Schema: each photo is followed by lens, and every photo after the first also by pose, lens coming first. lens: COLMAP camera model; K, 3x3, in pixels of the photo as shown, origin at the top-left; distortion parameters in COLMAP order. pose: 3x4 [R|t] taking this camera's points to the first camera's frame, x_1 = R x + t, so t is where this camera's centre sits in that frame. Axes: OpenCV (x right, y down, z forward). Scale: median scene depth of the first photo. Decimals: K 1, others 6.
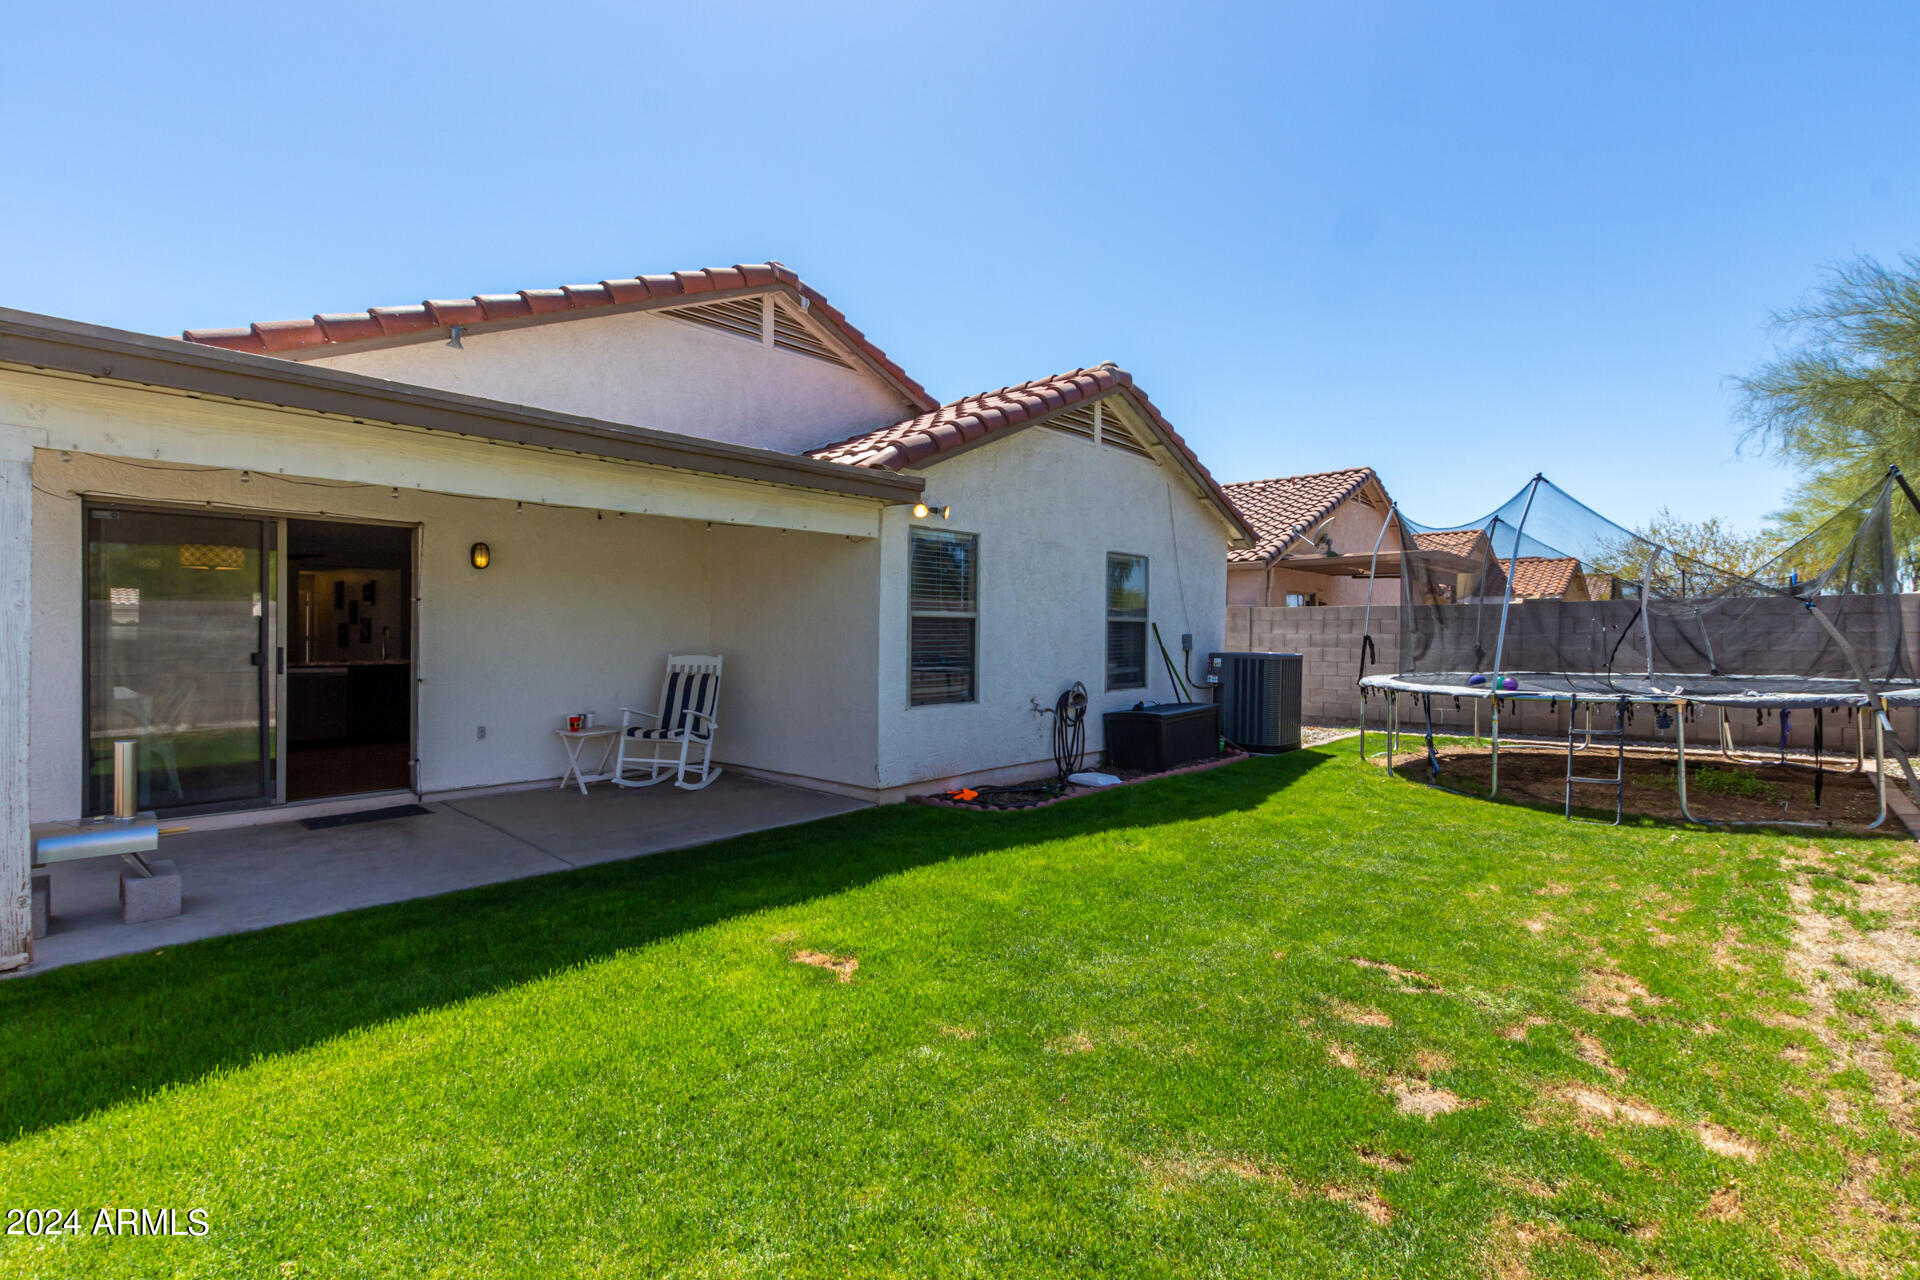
lens RADIAL K [[918.4, 0, 959.7], [0, 918.4, 645.9], [0, 0, 1]] dist [0.002635, -0.000410]
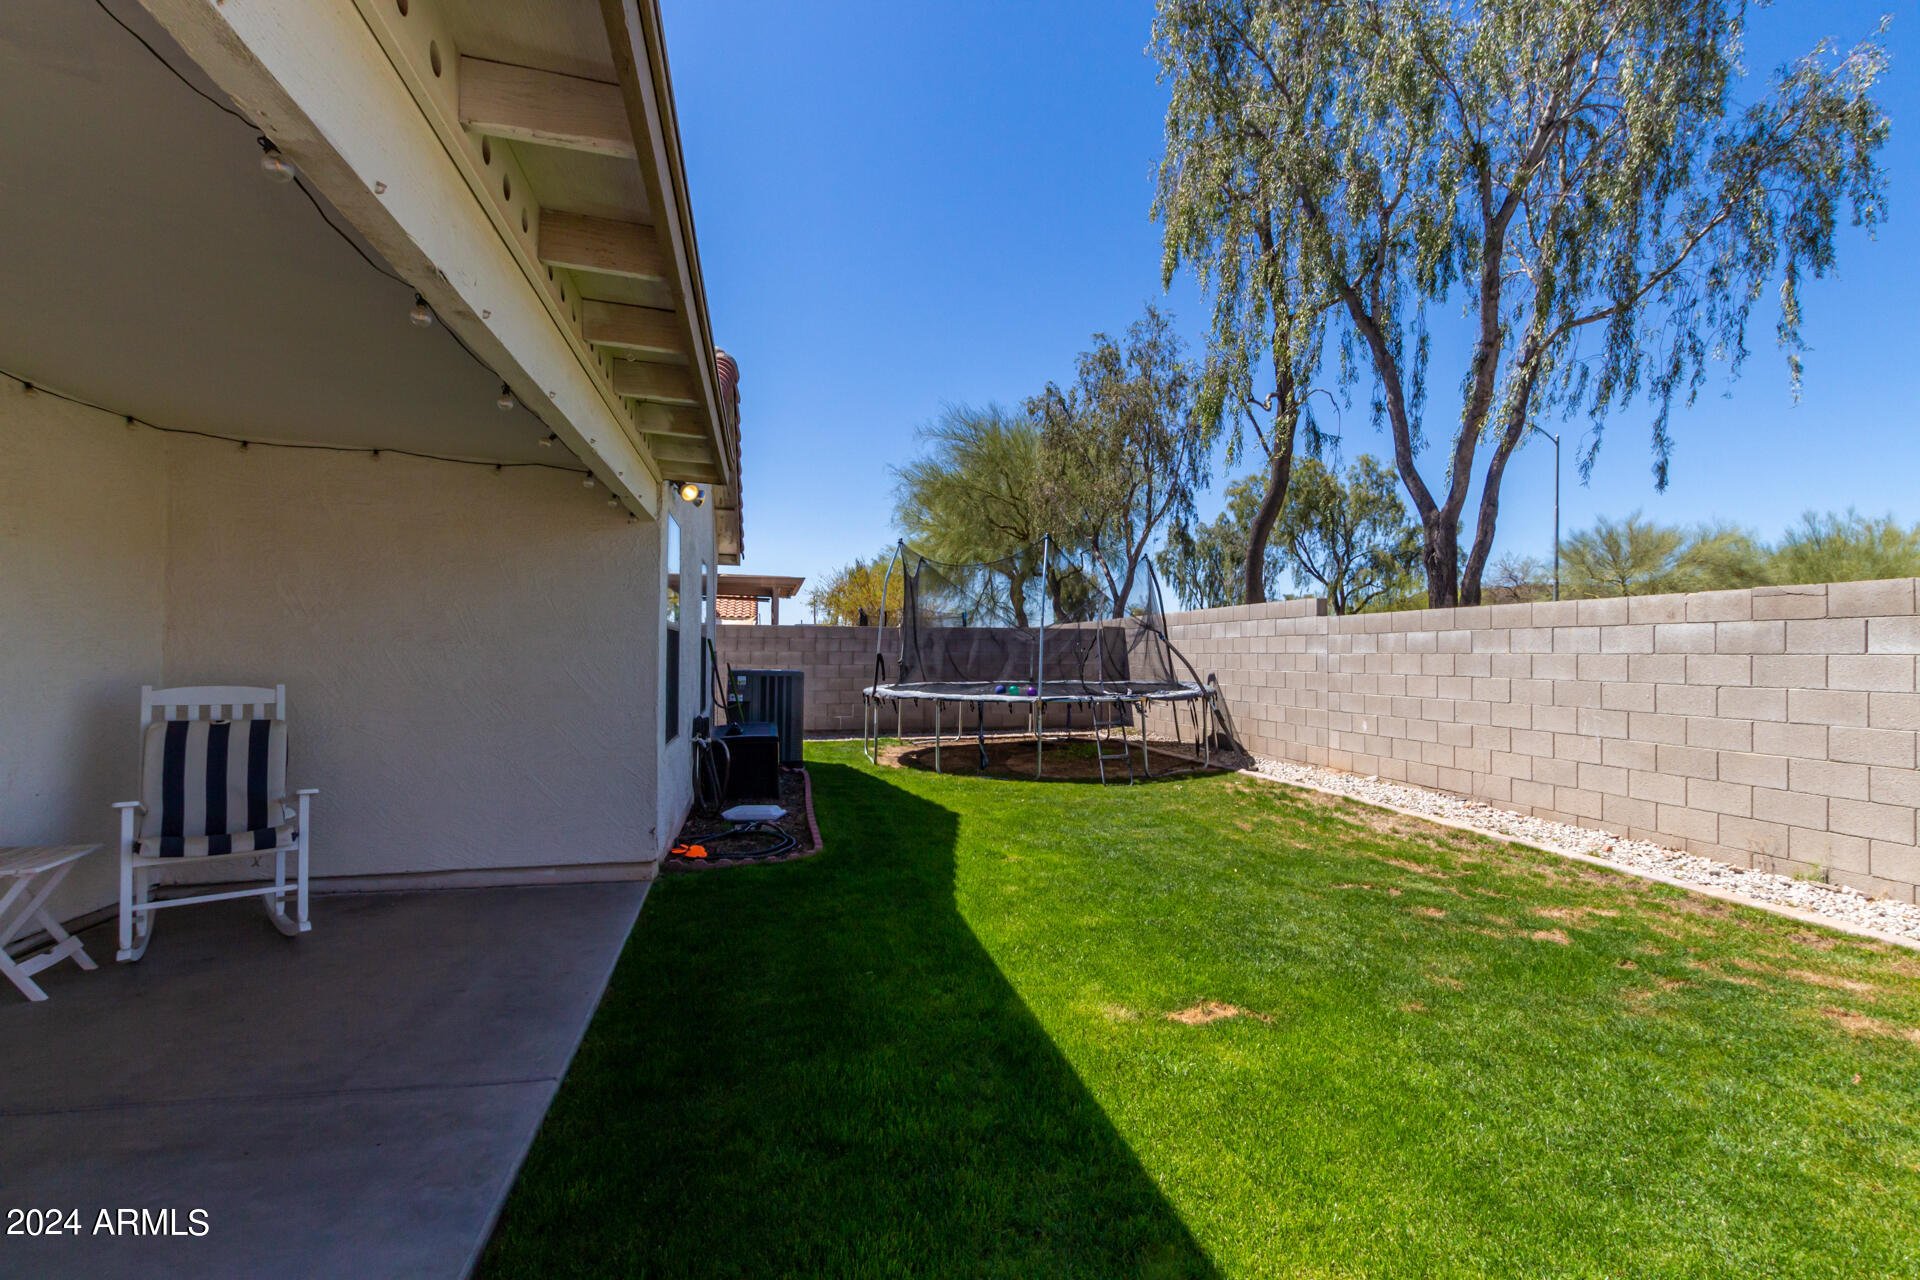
lens RADIAL K [[918.4, 0, 959.7], [0, 918.4, 645.9], [0, 0, 1]] dist [0.002635, -0.000410]
pose [[0.531615, 0.010868, 0.846917, -0.537794], [0.001082, 0.999908, -0.013510, -0.006323], [-0.846986, 0.008099, 0.531554, 0.364185]]
